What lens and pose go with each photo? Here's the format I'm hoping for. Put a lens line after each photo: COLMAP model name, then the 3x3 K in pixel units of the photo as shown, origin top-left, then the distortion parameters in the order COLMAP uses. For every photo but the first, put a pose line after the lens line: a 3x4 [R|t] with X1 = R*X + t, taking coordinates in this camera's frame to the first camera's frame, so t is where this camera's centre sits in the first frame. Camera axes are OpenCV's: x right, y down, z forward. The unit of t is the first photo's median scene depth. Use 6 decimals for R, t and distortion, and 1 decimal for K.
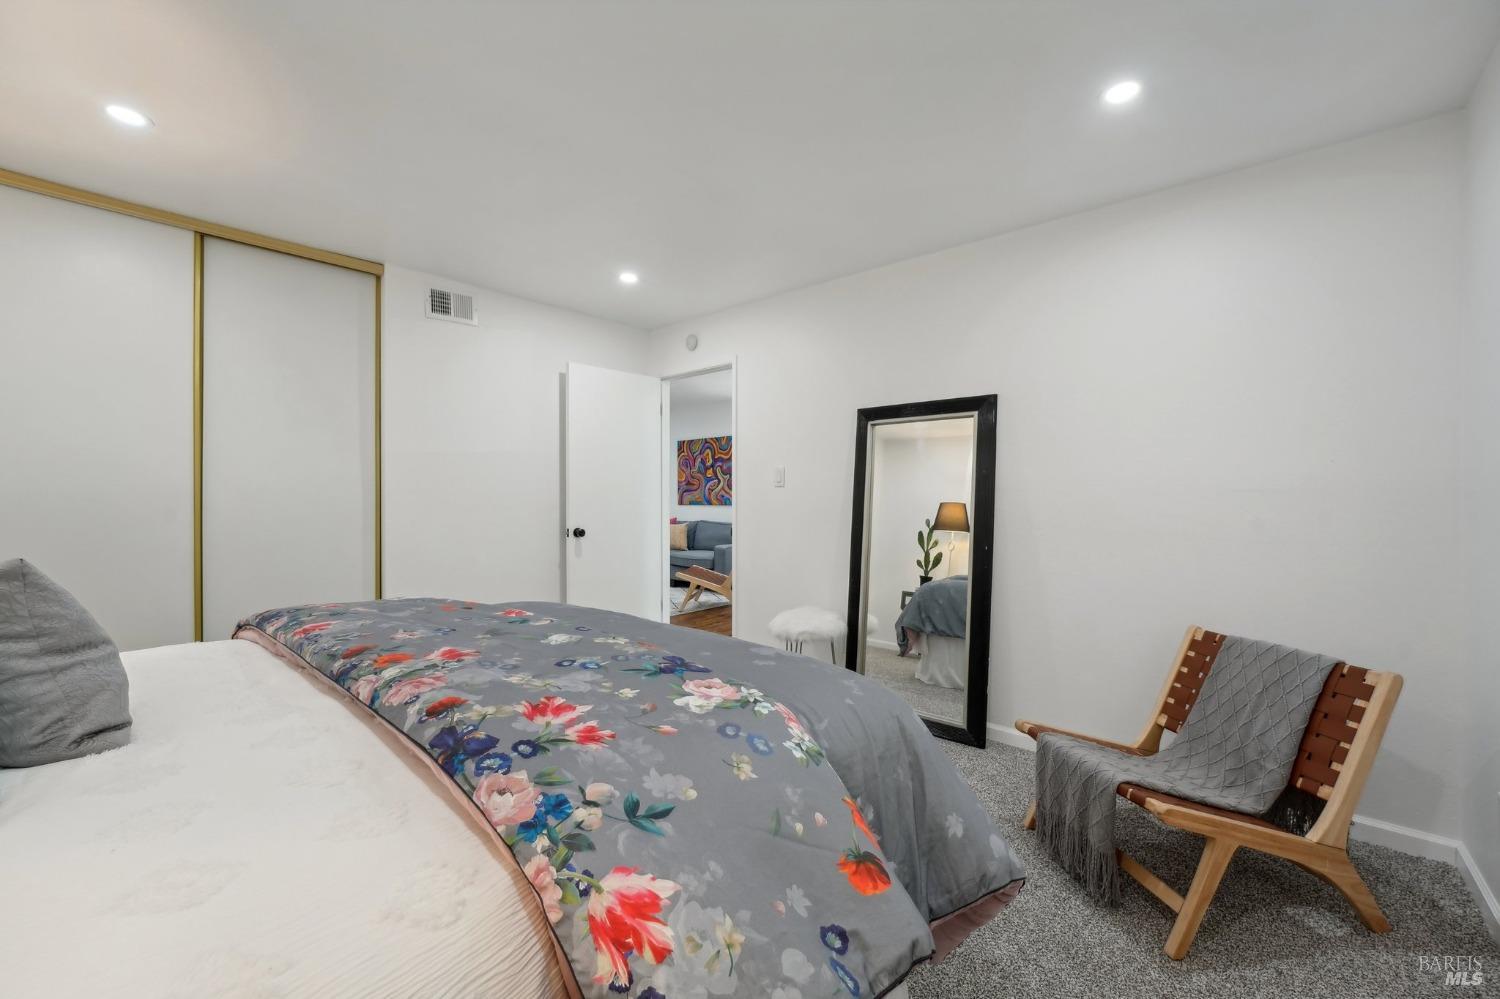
lens RADIAL K [[613.2, 0, 746.8], [0, 613.2, 497.1], [0, 0, 1]] dist [-0.015044, 0.000197]
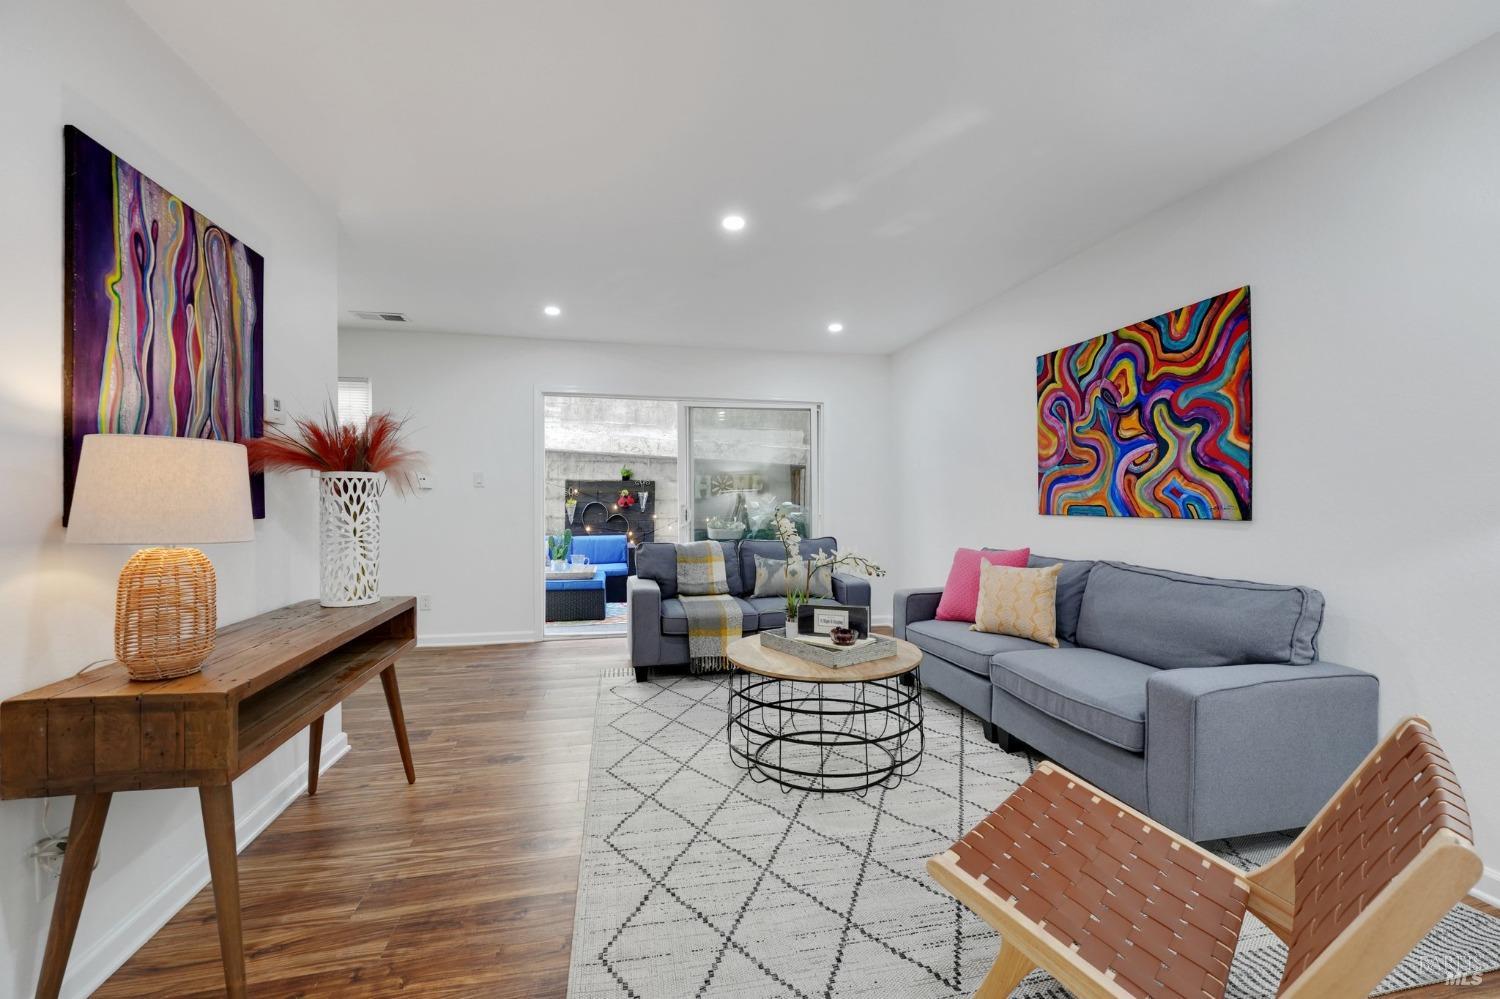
lens RADIAL K [[613.2, 0, 746.8], [0, 613.2, 497.1], [0, 0, 1]] dist [-0.015044, 0.000197]
pose [[0.809068, -0.002100, -0.587711, -0.032711], [0.000224, 0.999995, -0.003266, 0.002512], [0.587714, 0.002511, 0.809065, 0.586678]]
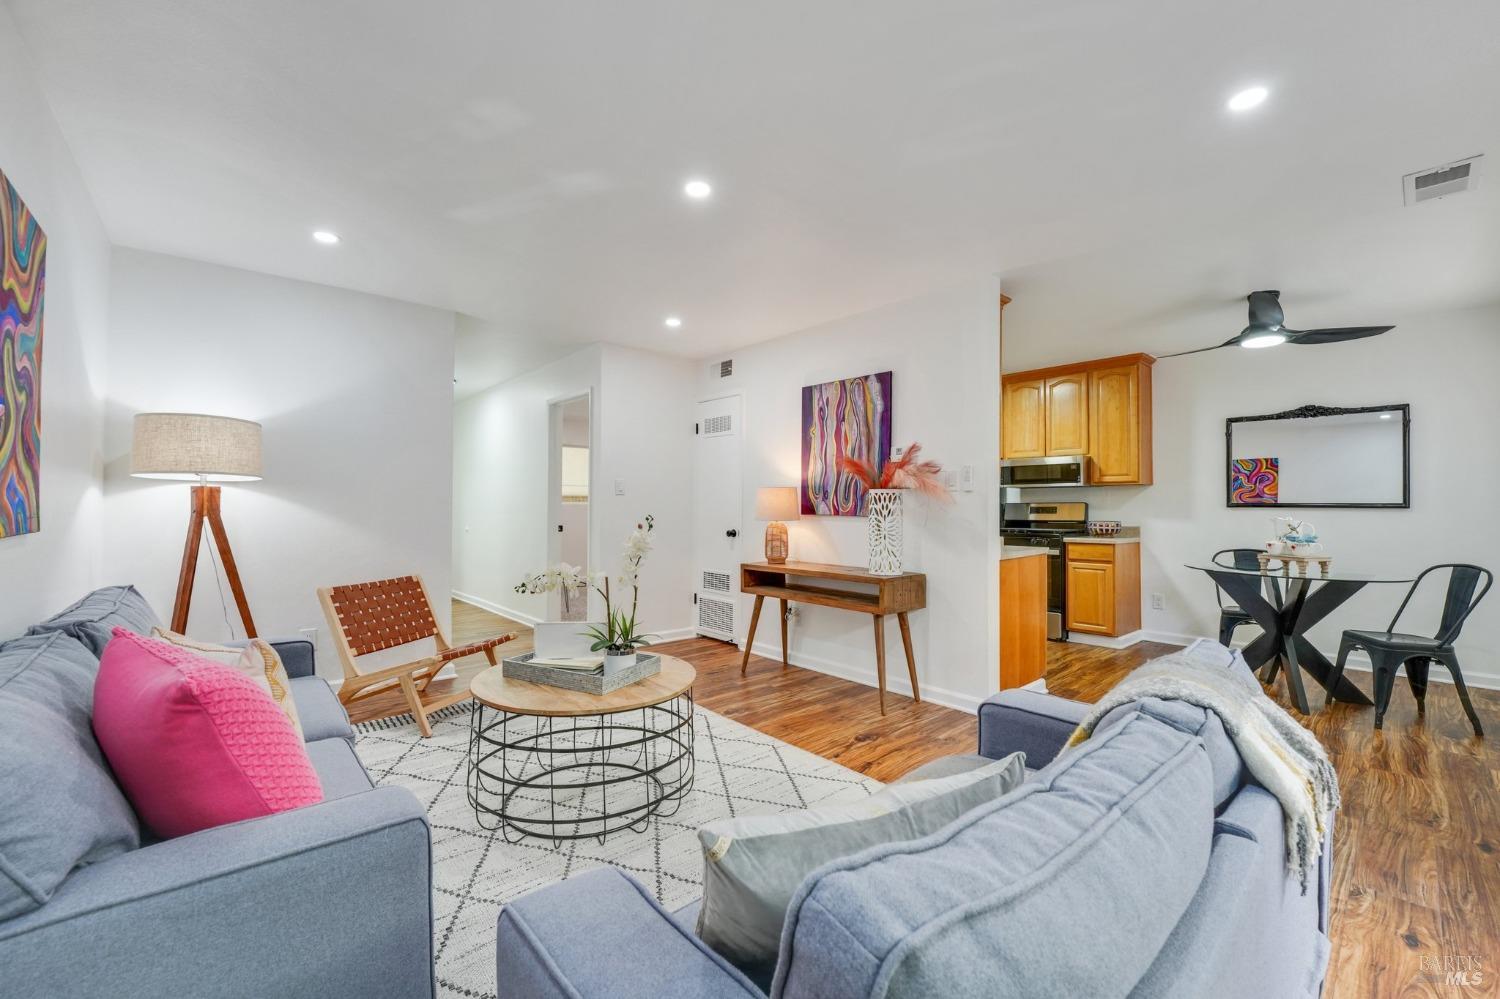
lens RADIAL K [[613.2, 0, 746.8], [0, 613.2, 497.1], [0, 0, 1]] dist [-0.015044, 0.000197]
pose [[-0.992815, -0.002778, 0.119627, -0.293577], [-0.004104, 0.999933, -0.010842, 0.000909], [-0.119588, -0.011255, -0.992760, 1.138084]]
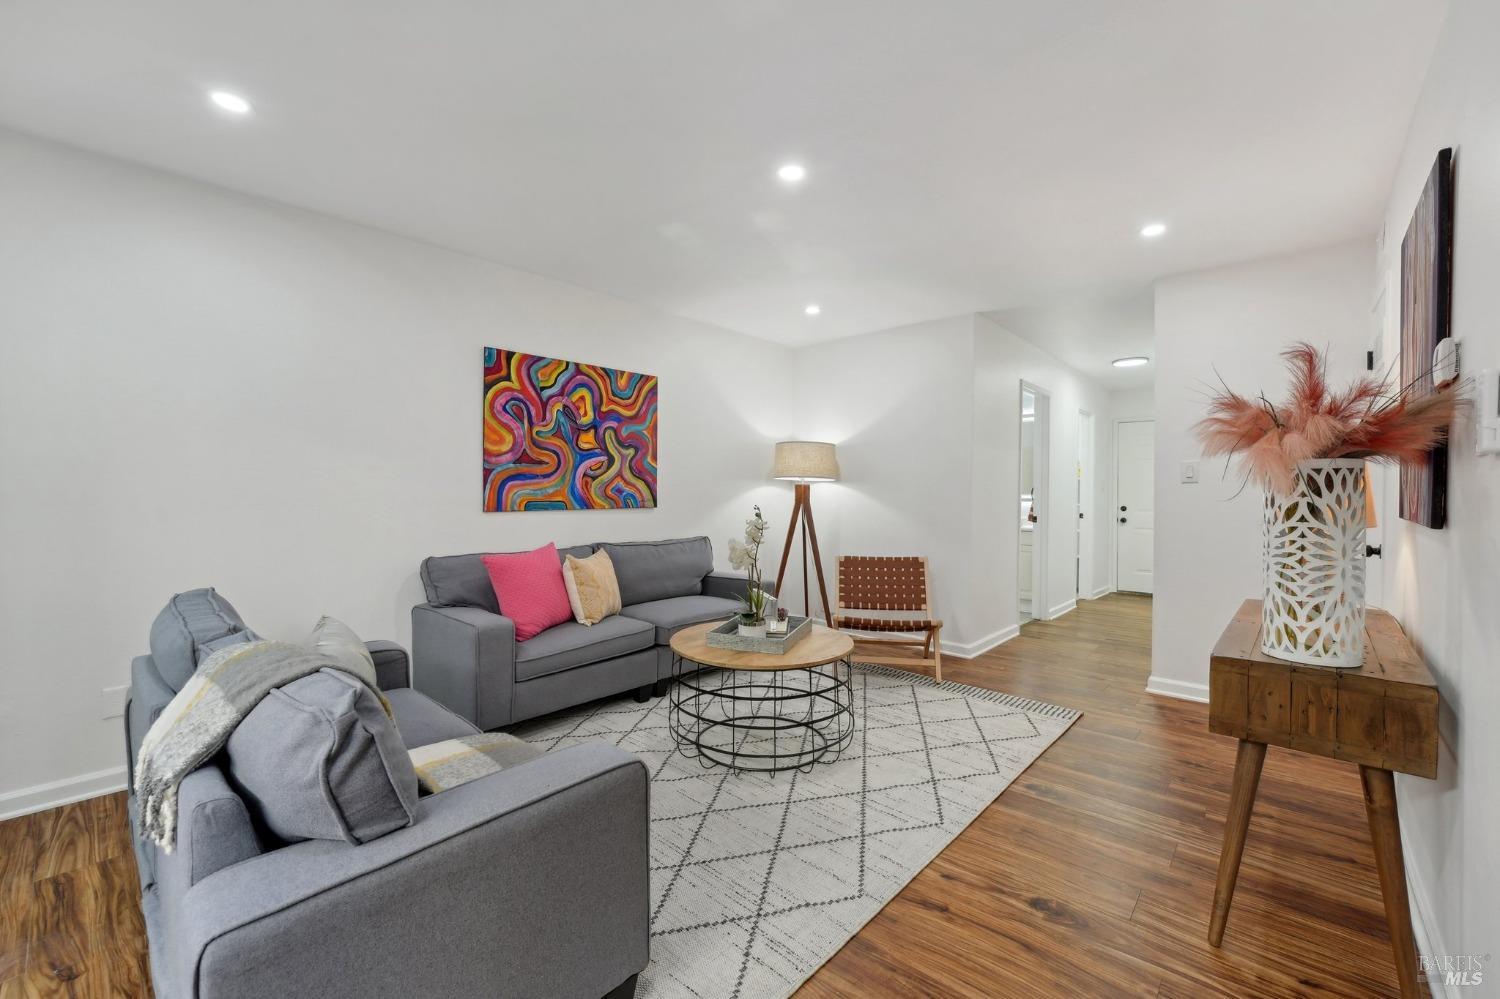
lens RADIAL K [[613.2, 0, 746.8], [0, 613.2, 497.1], [0, 0, 1]] dist [-0.015044, 0.000197]
pose [[0.005250, -0.008327, 0.999952, -0.521296], [-0.003174, 0.999960, 0.008344, -0.000536], [-0.999981, -0.003218, 0.005223, 0.872242]]
